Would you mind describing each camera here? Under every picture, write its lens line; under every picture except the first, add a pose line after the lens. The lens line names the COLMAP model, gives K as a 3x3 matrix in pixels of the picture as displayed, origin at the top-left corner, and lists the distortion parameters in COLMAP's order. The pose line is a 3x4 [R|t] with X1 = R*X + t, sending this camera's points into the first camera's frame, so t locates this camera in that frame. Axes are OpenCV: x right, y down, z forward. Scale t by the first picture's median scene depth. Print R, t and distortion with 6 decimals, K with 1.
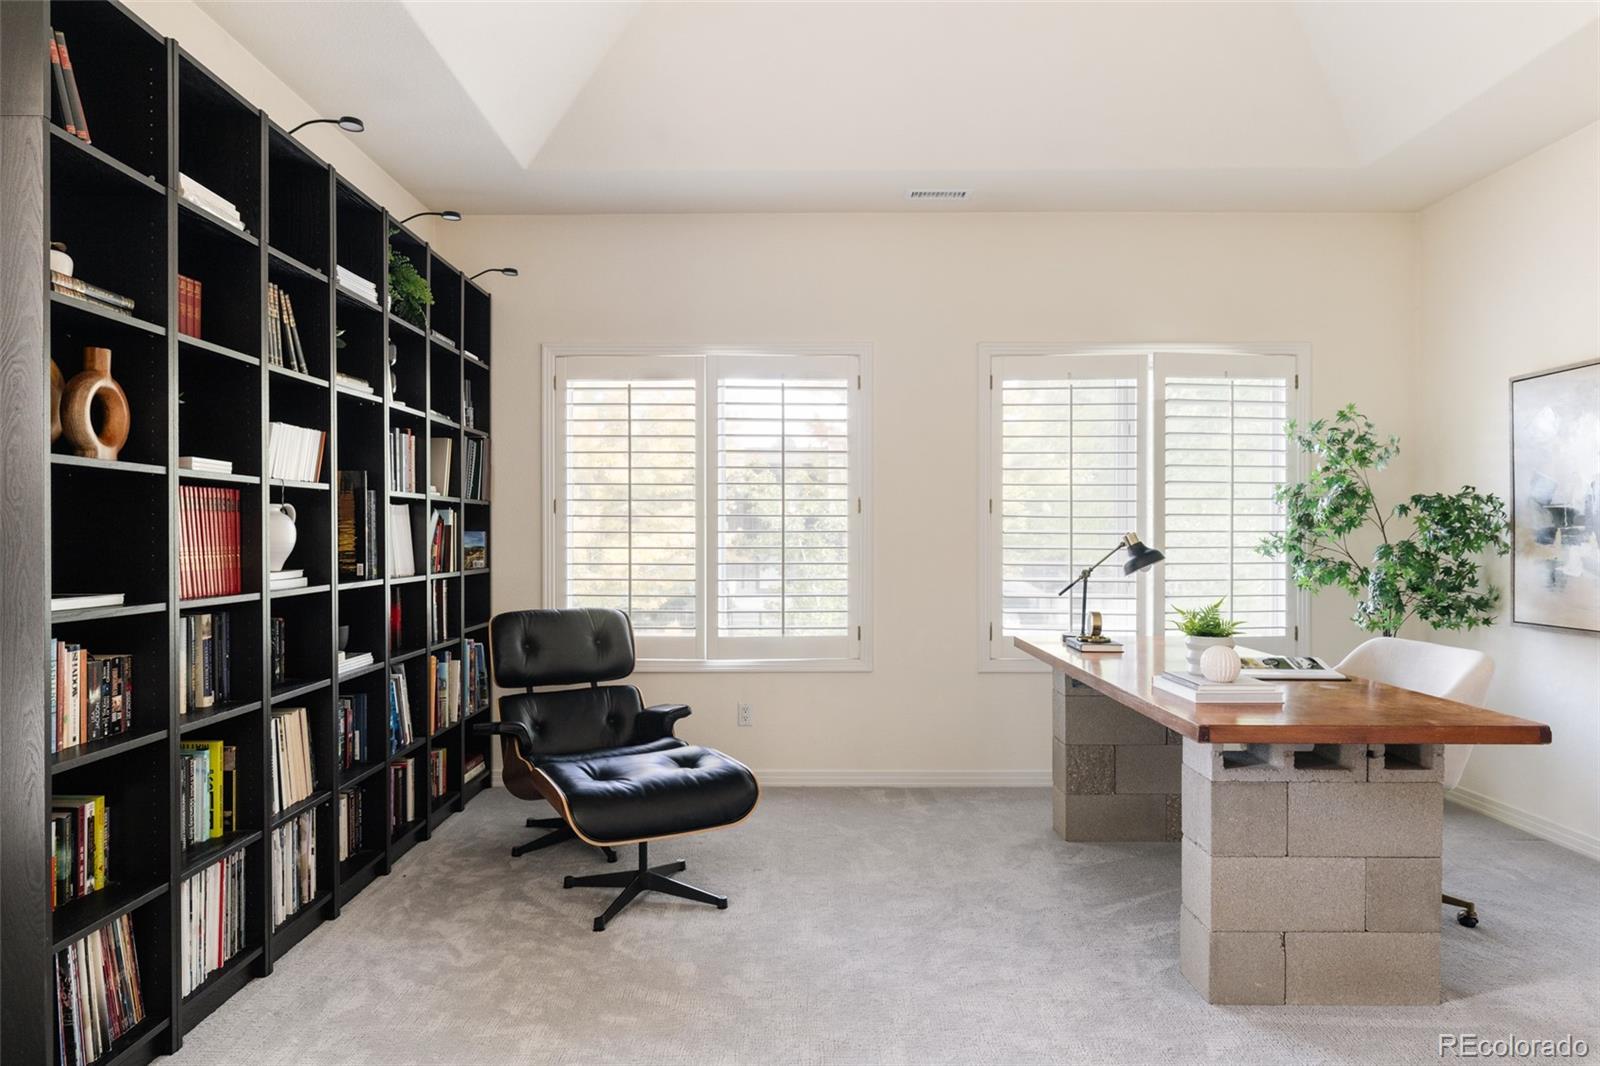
lens RADIAL K [[941.4, 0, 794.7], [0, 941.4, 536.2], [0, 0, 1]] dist [0.000452, -0.000181]
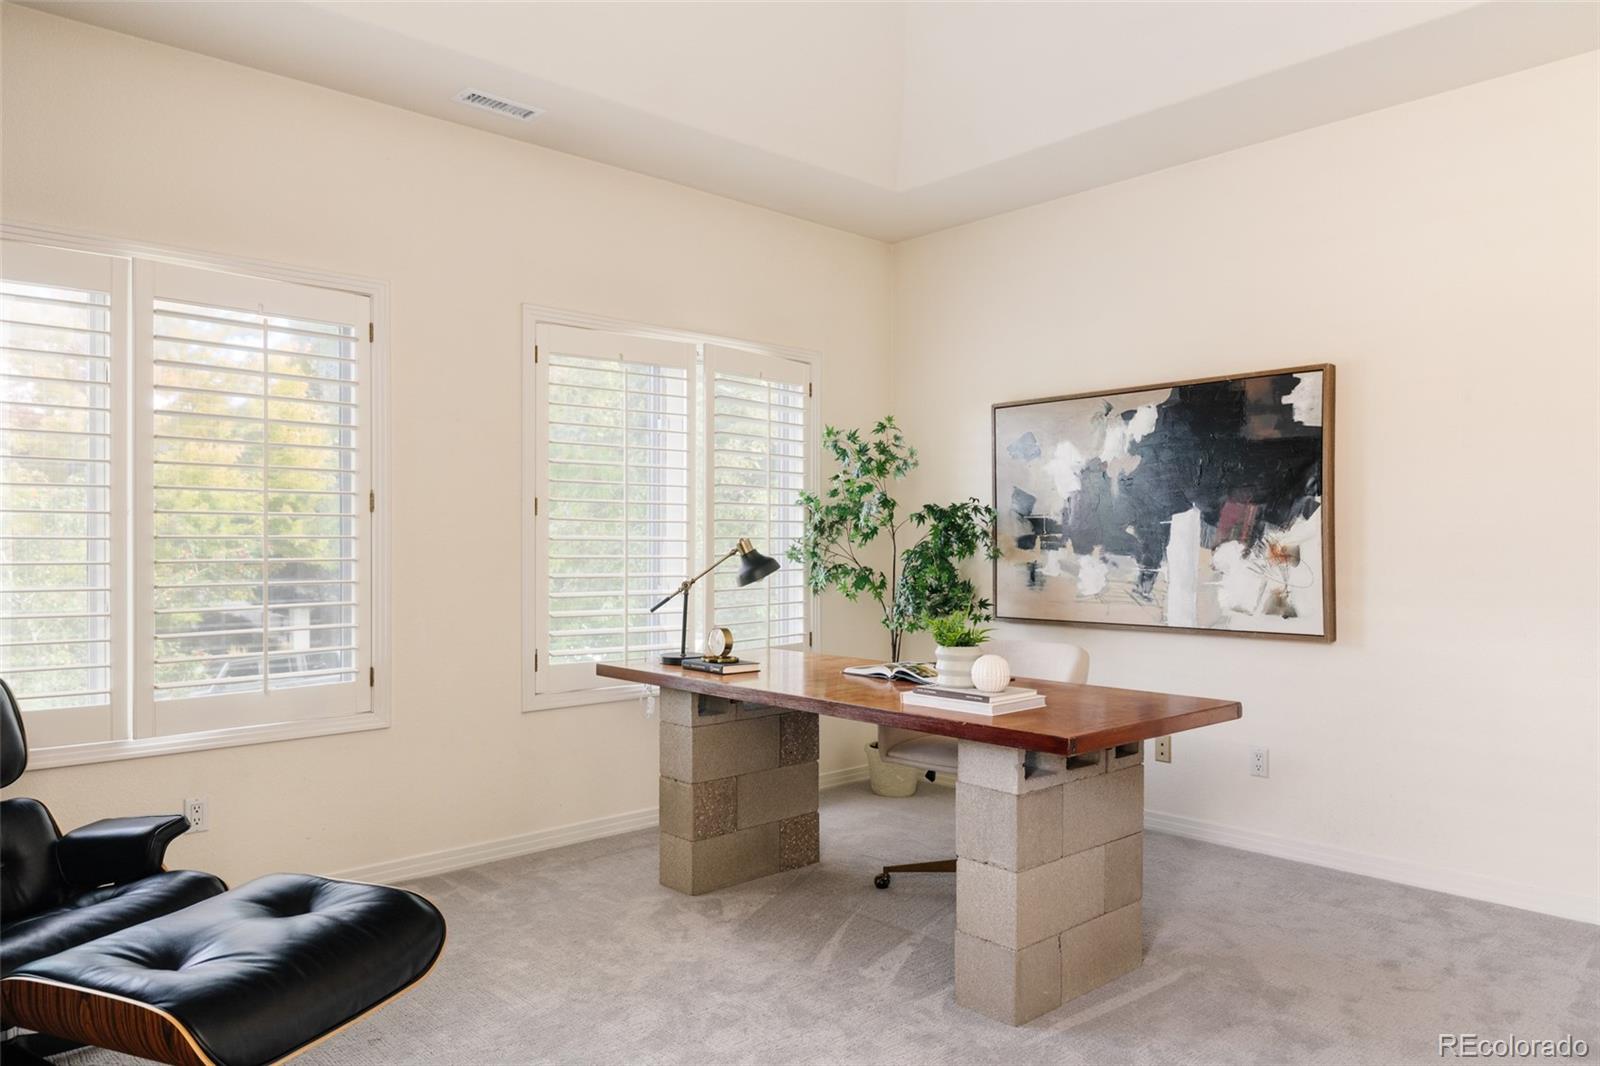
lens RADIAL K [[1050.0, 0, 799.9], [0, 1050.0, 538.0], [0, 0, 1]] dist [0.022720, -0.006151]
pose [[0.751834, 0.002167, 0.659349, -0.253125], [0.001915, 0.999983, -0.005469, 0.000693], [-0.659350, 0.005375, 0.751817, 0.189661]]
